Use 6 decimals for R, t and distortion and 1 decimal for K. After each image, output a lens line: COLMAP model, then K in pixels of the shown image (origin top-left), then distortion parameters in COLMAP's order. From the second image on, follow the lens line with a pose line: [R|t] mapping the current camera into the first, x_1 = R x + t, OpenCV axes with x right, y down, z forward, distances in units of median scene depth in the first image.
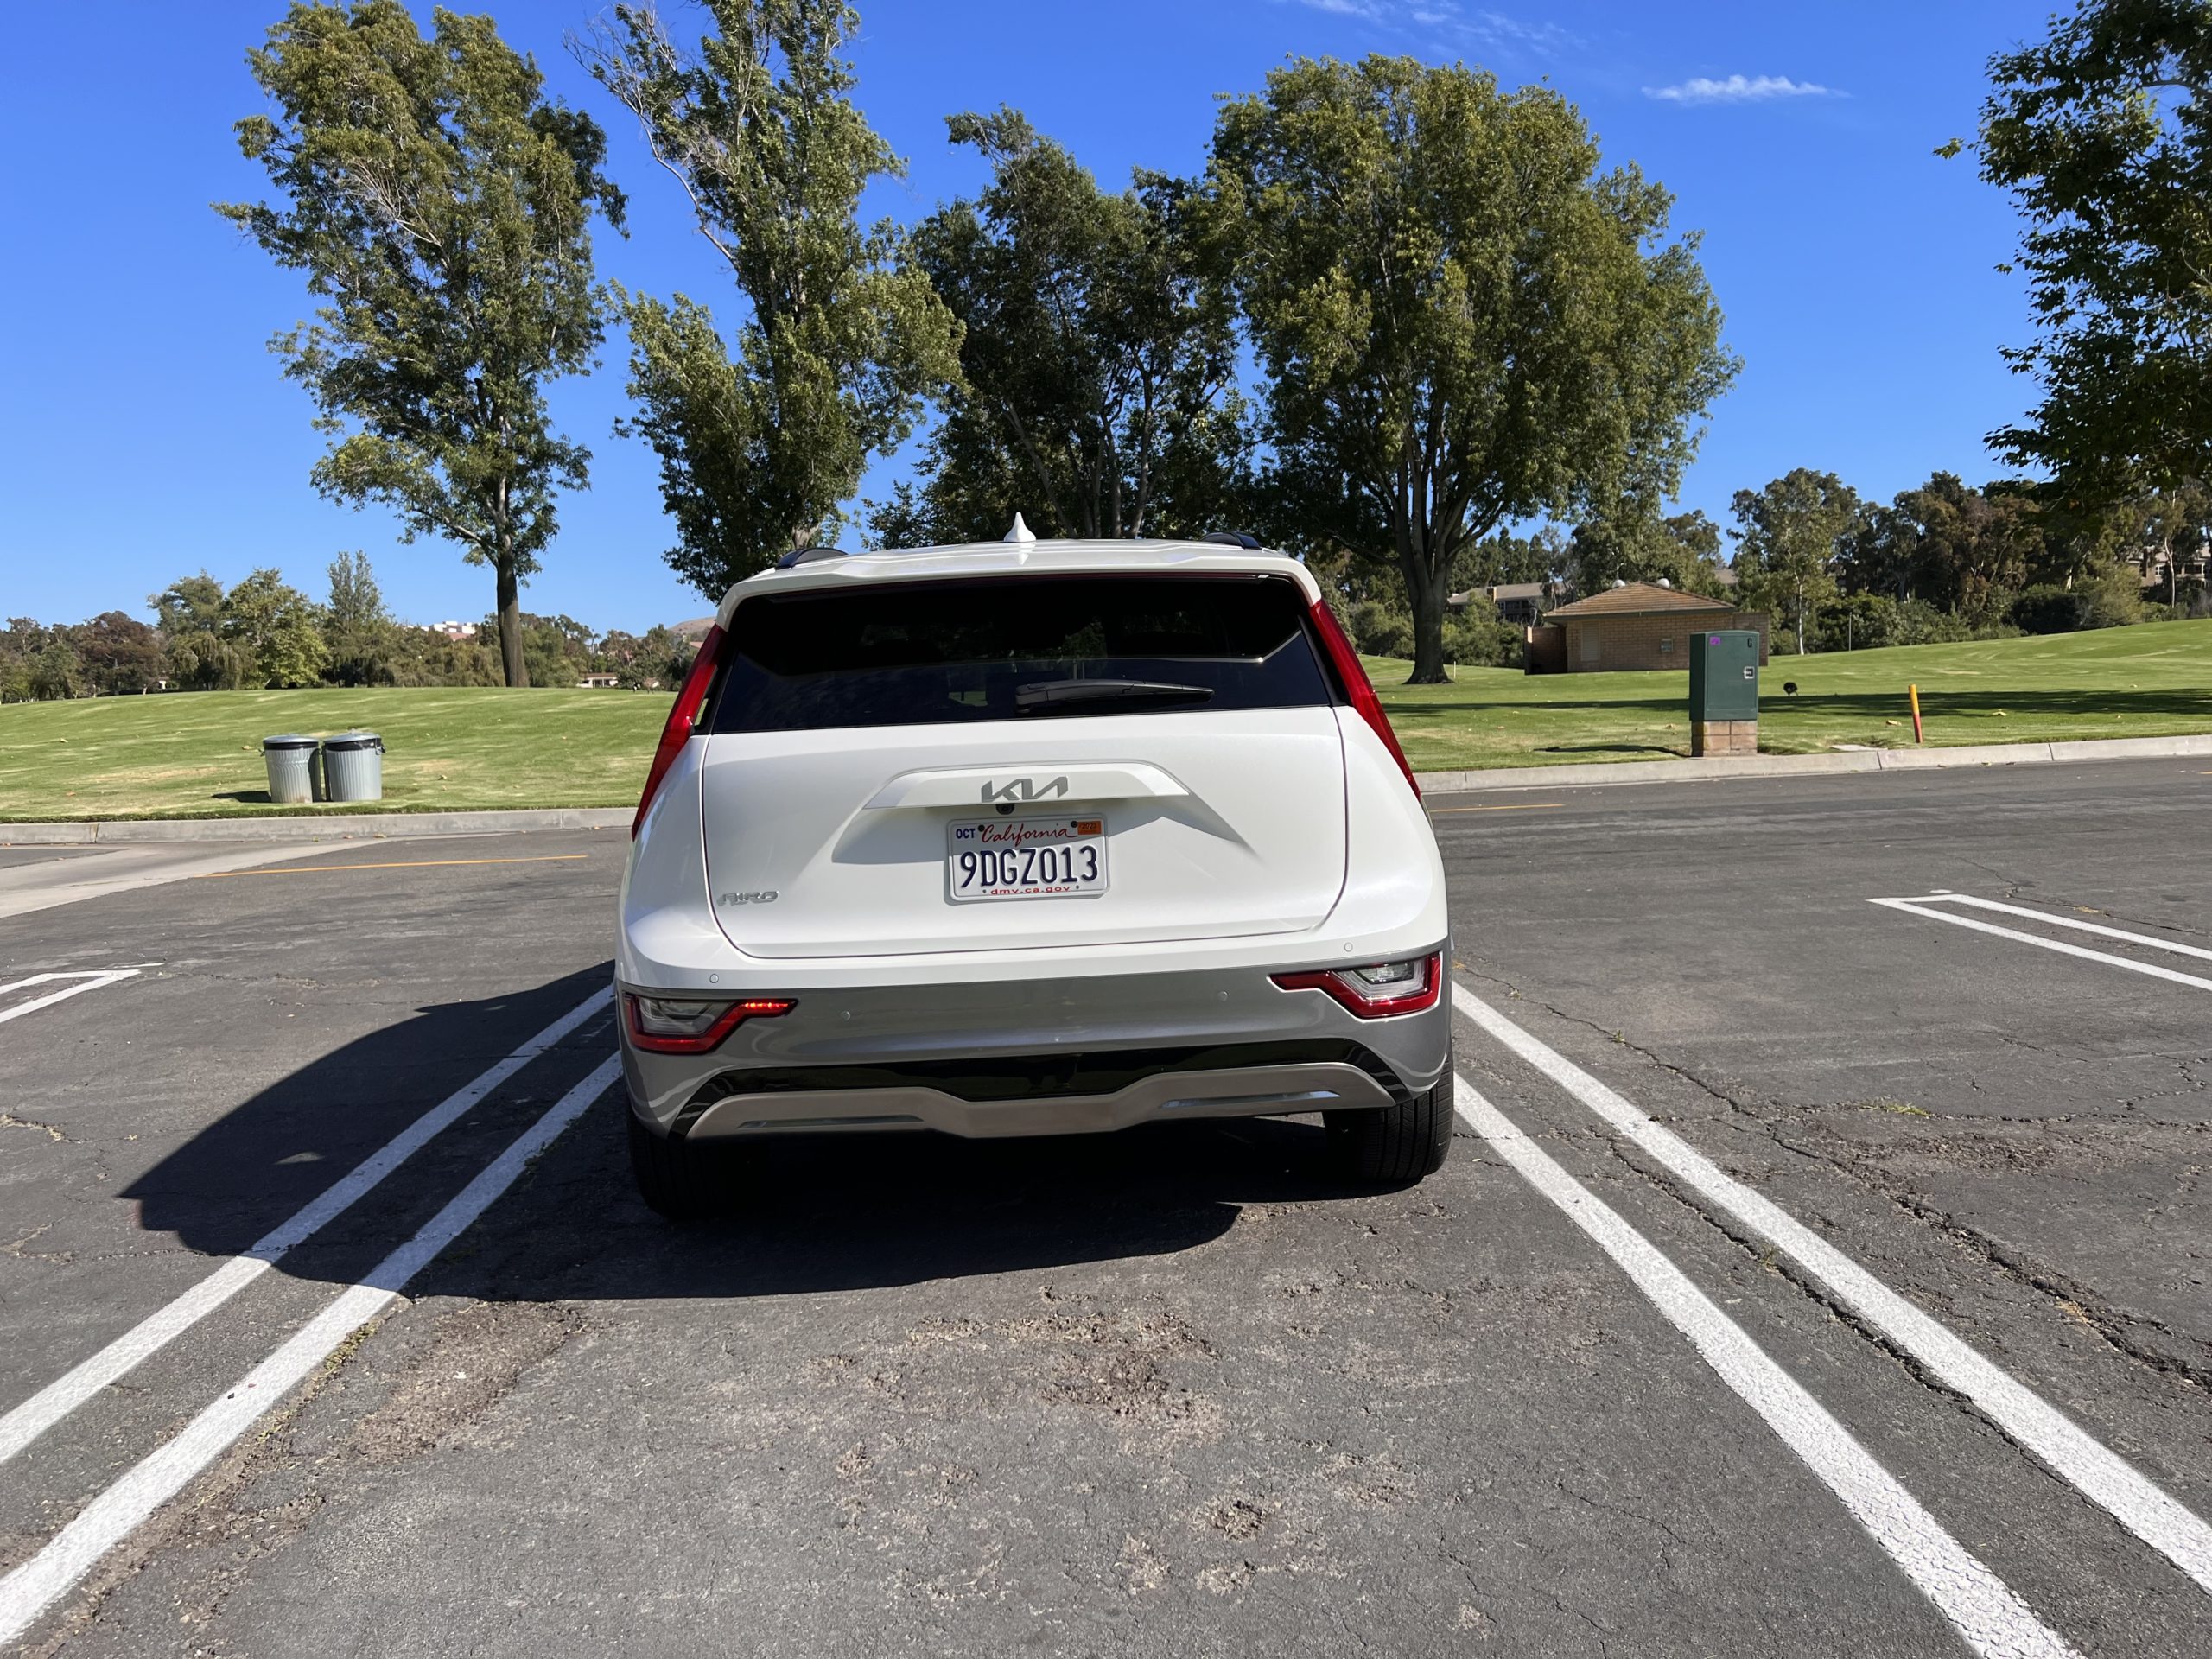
lens RADIAL K [[1671.6, 0, 1099.0], [0, 1671.6, 826.3], [0, 0, 1]] dist [0.049098, -0.055827]
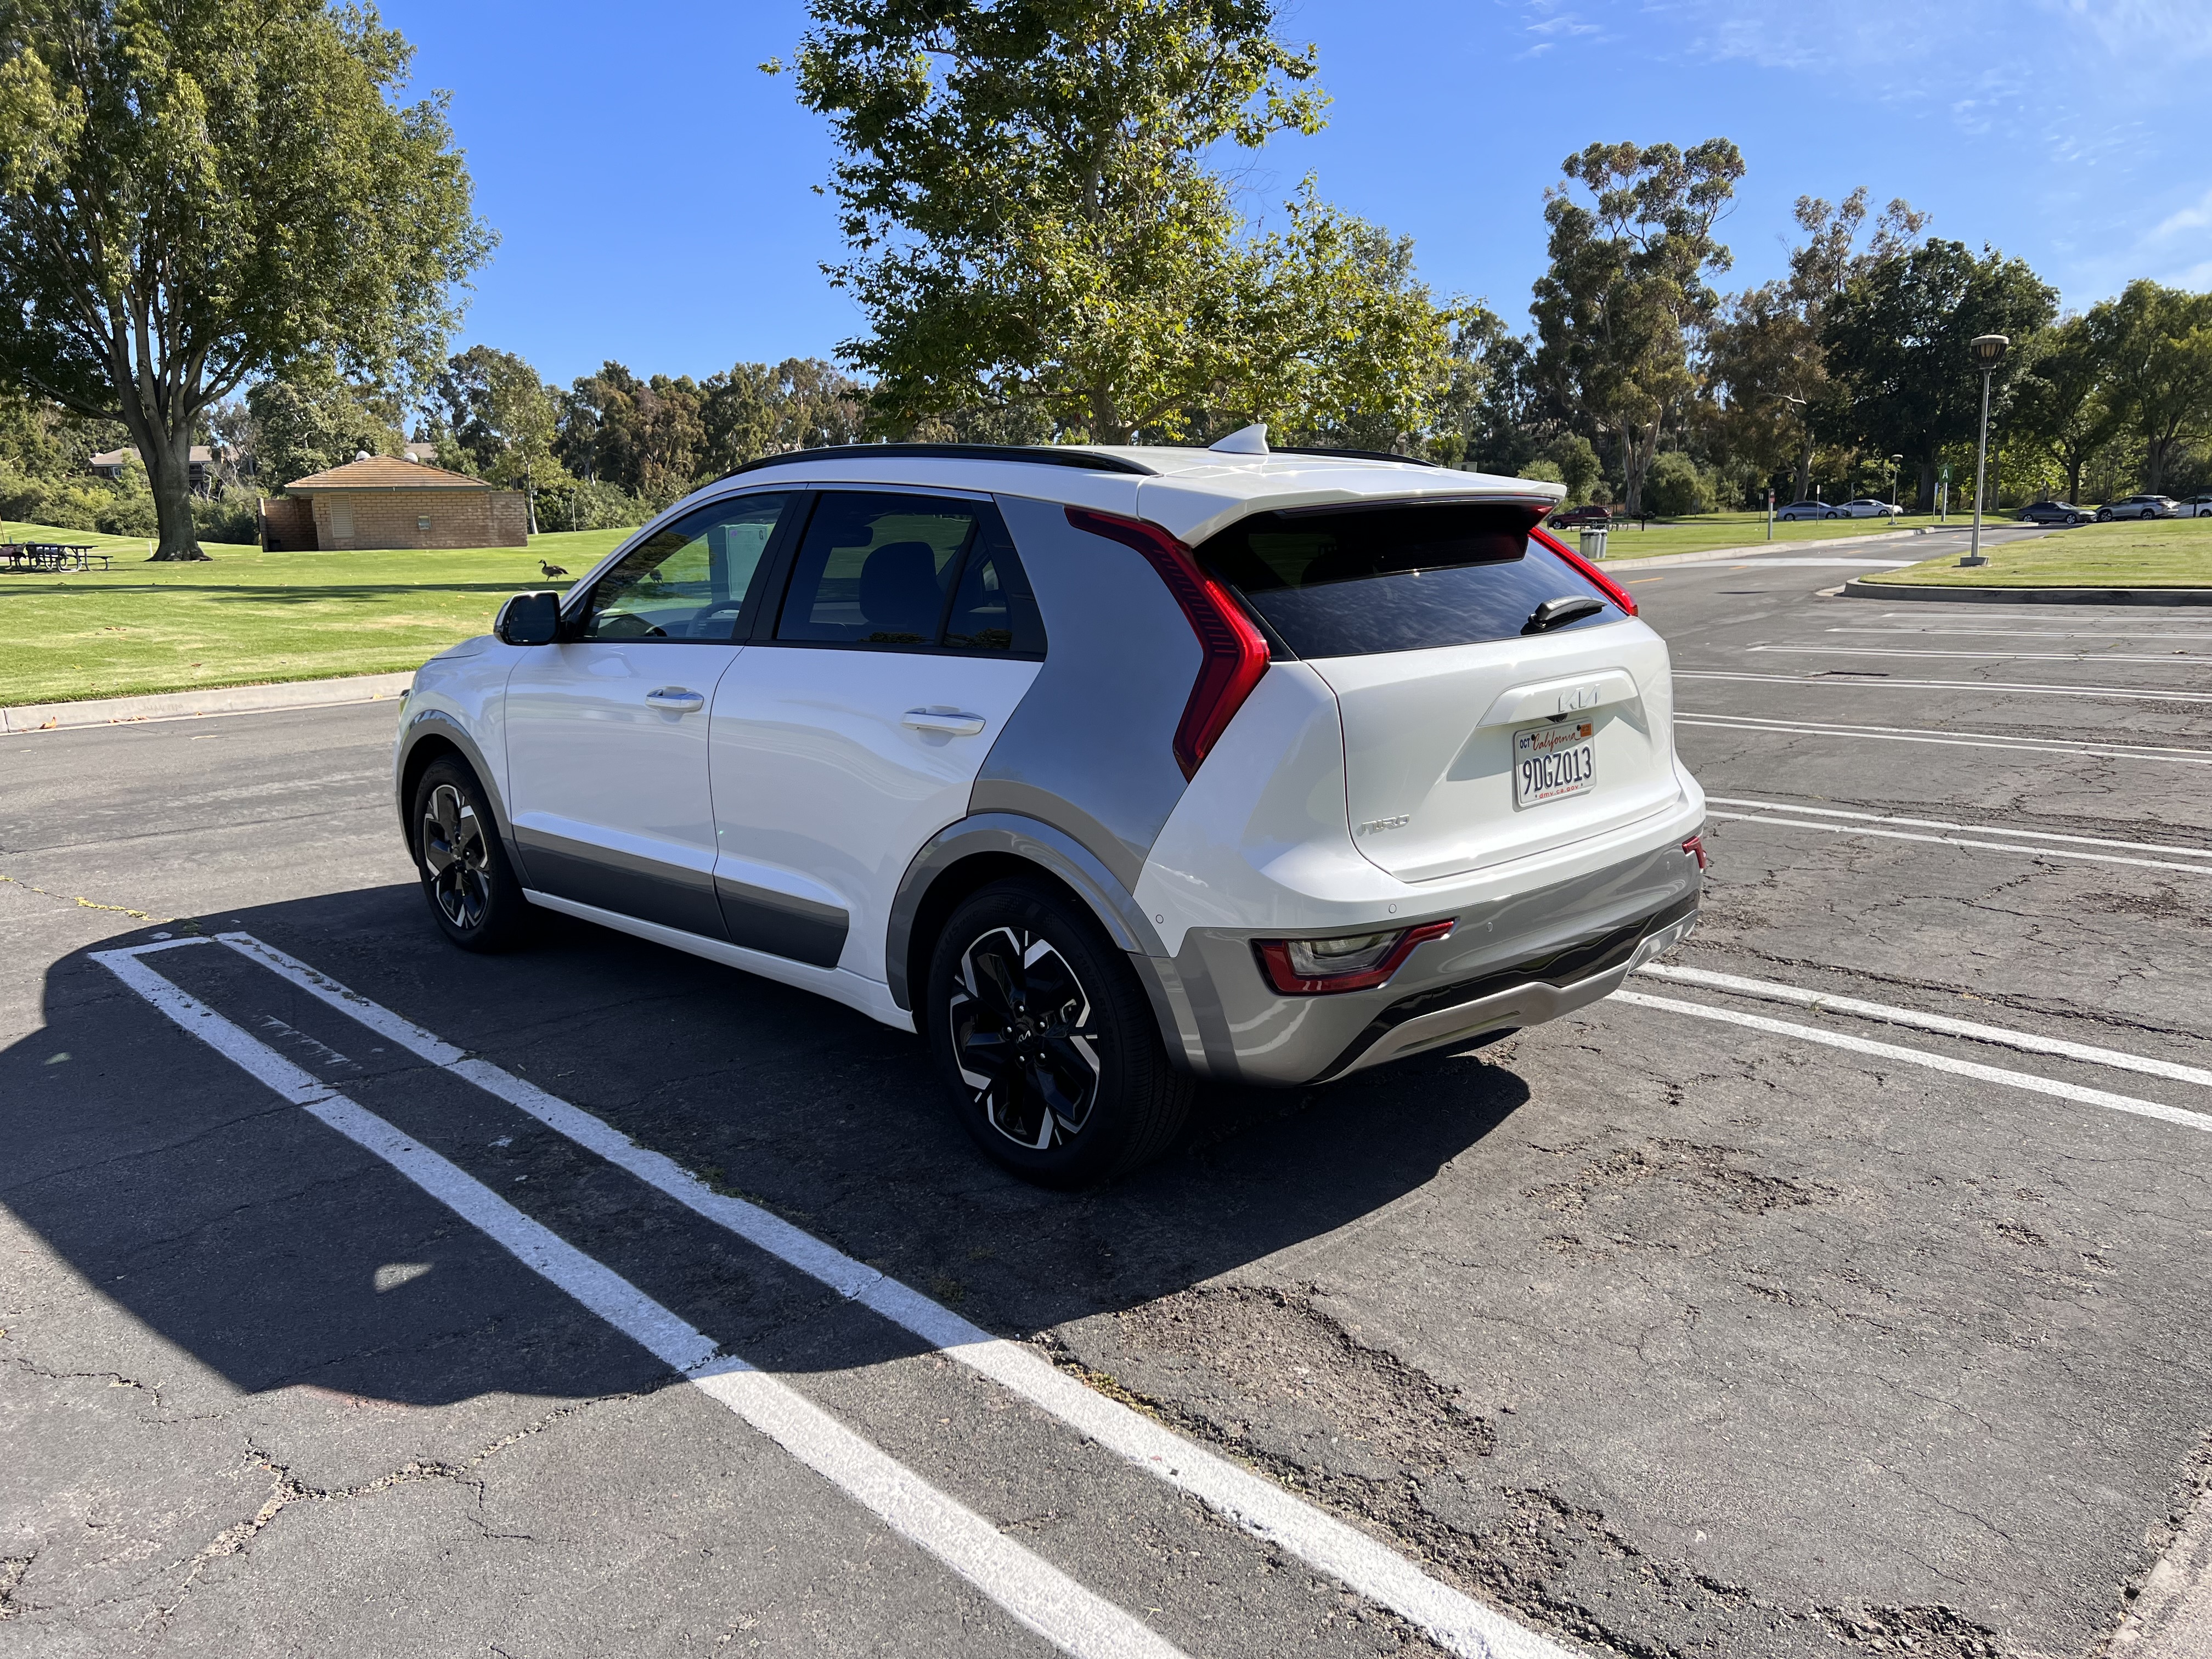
lens RADIAL K [[1659.8, 0, 1101.4], [0, 1659.8, 830.2], [0, 0, 1]] dist [0.049828, -0.054150]
pose [[0.734502, -0.105551, 0.670348, -0.063938], [0.054814, 0.993830, 0.096425, -0.003728], [-0.676389, -0.034080, 0.735756, 0.025613]]
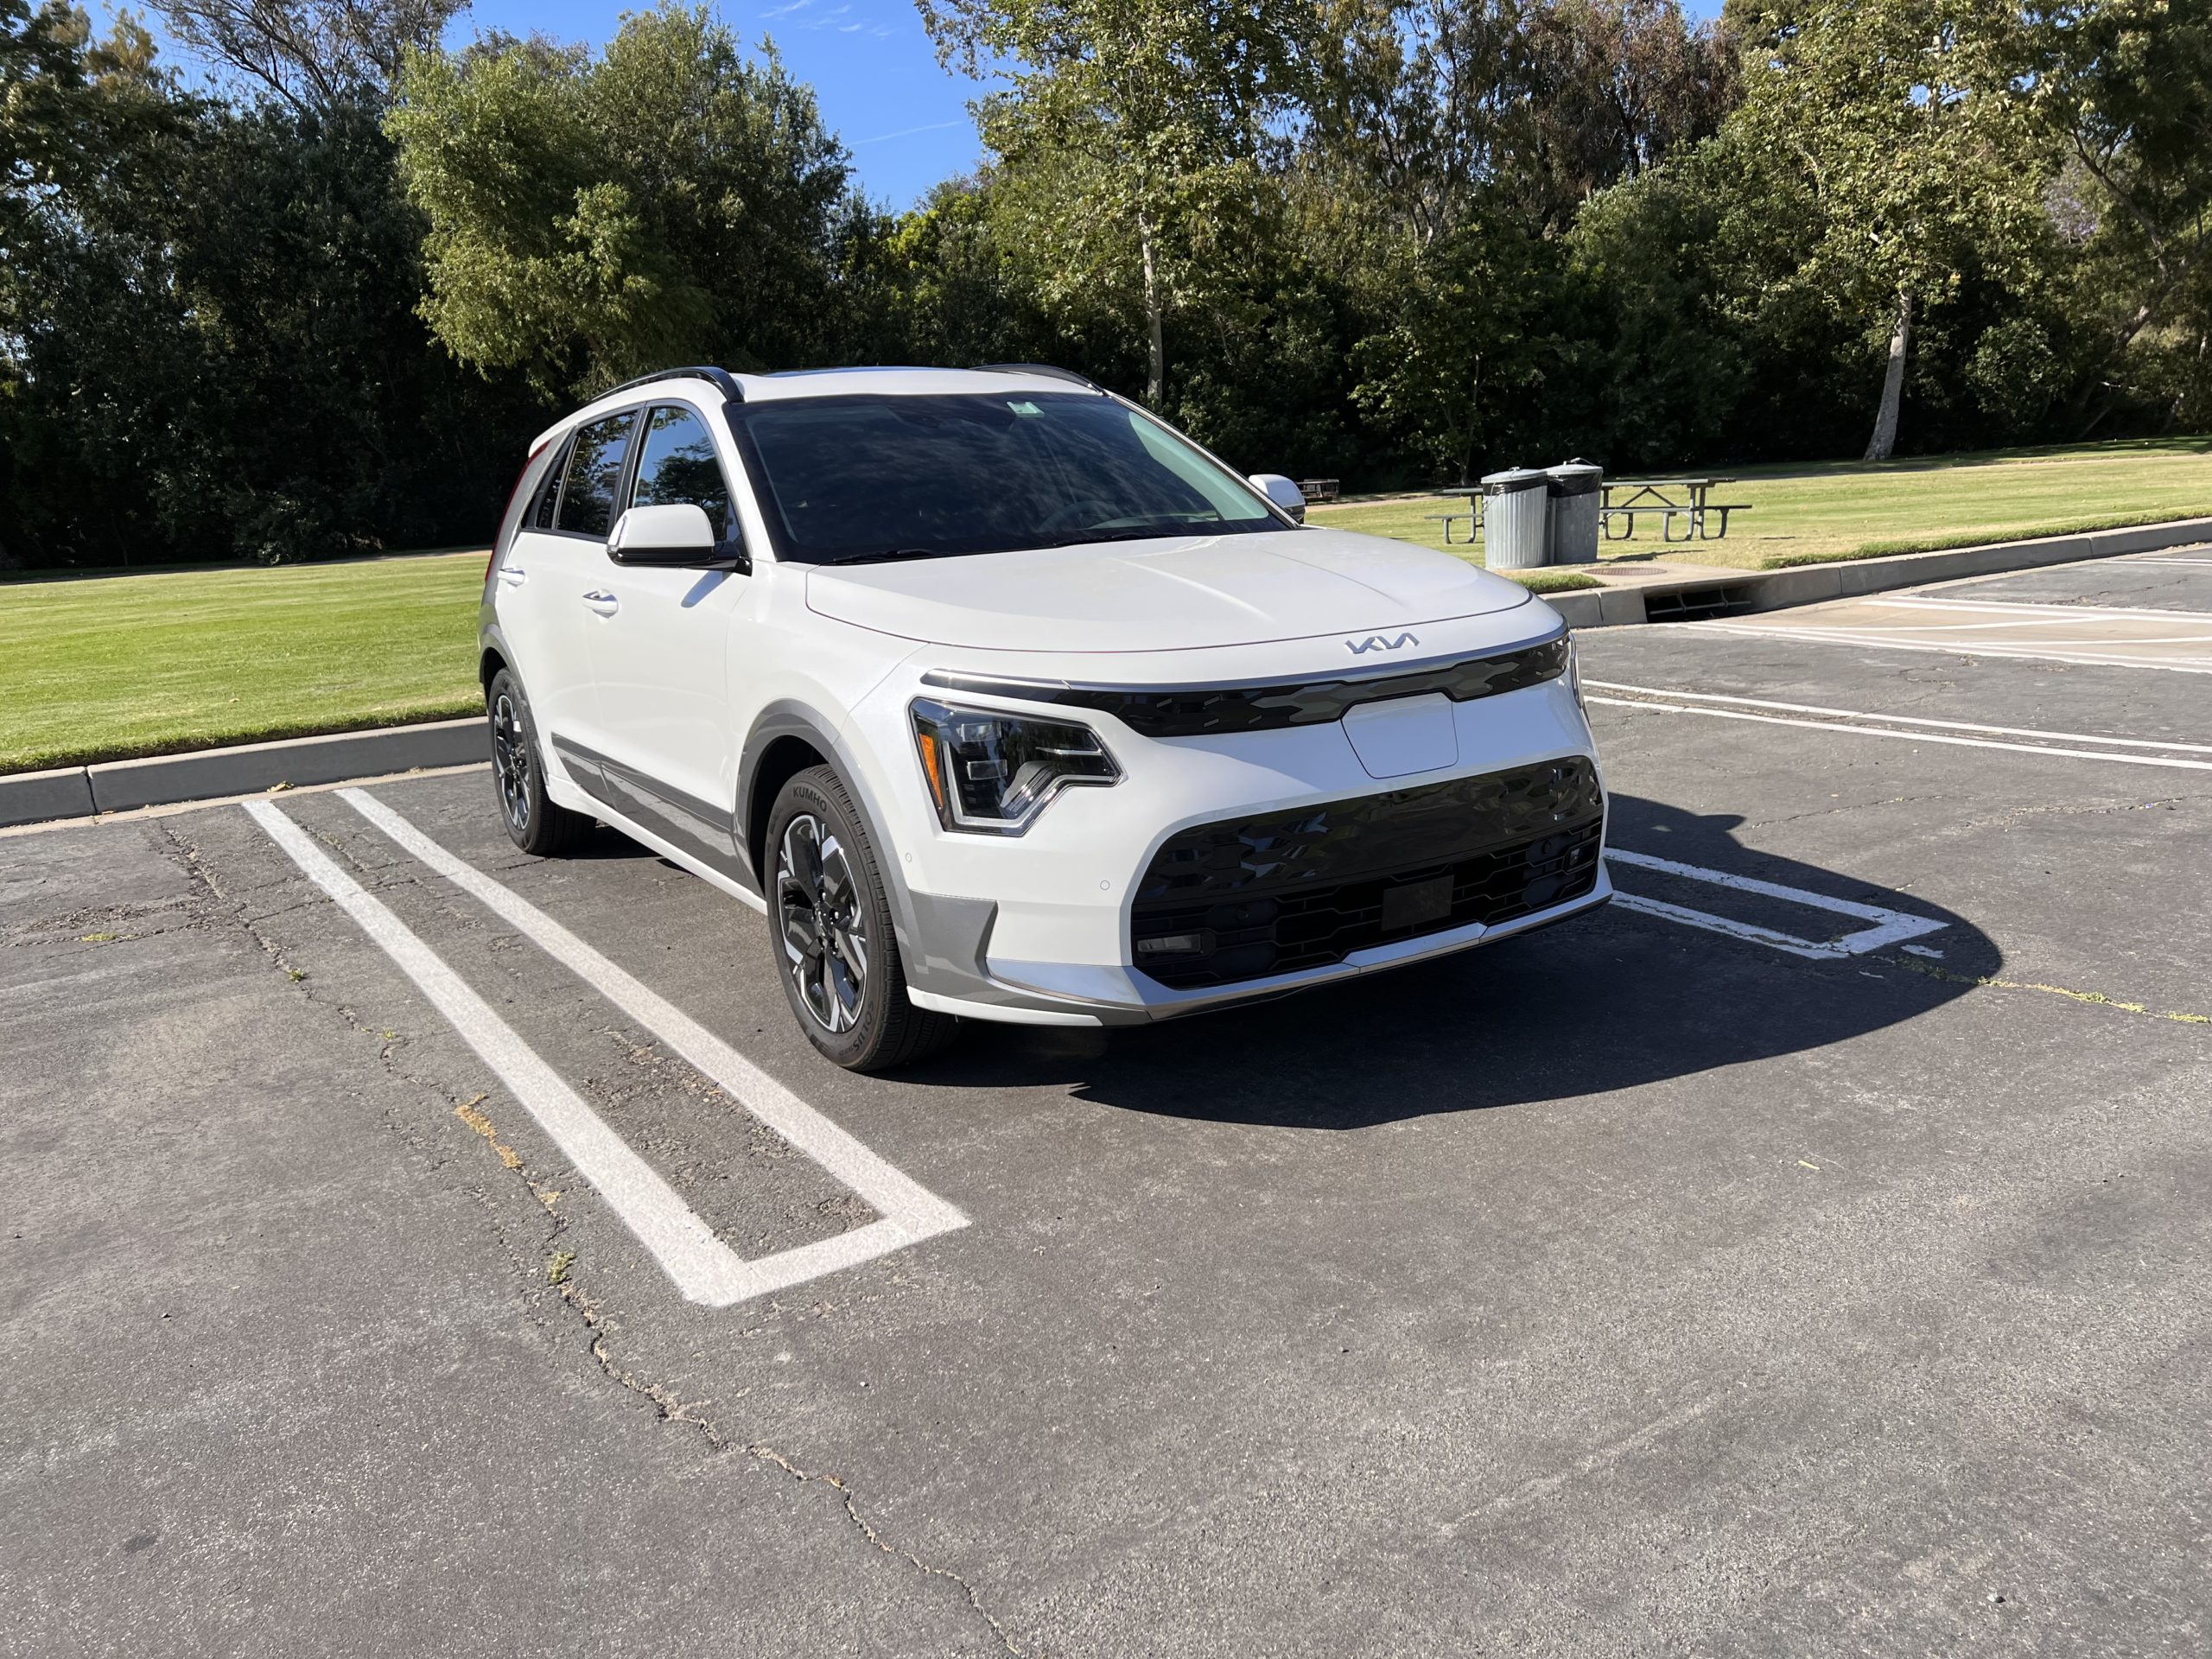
lens RADIAL K [[1660.4, 0, 1093.8], [0, 1660.4, 828.8], [0, 0, 1]] dist [0.057746, -0.064279]
pose [[-0.861810, 0.188567, -0.470879, 0.036214], [0.034898, 0.948173, 0.315832, -0.021319], [0.506030, 0.255754, -0.823726, 0.198258]]
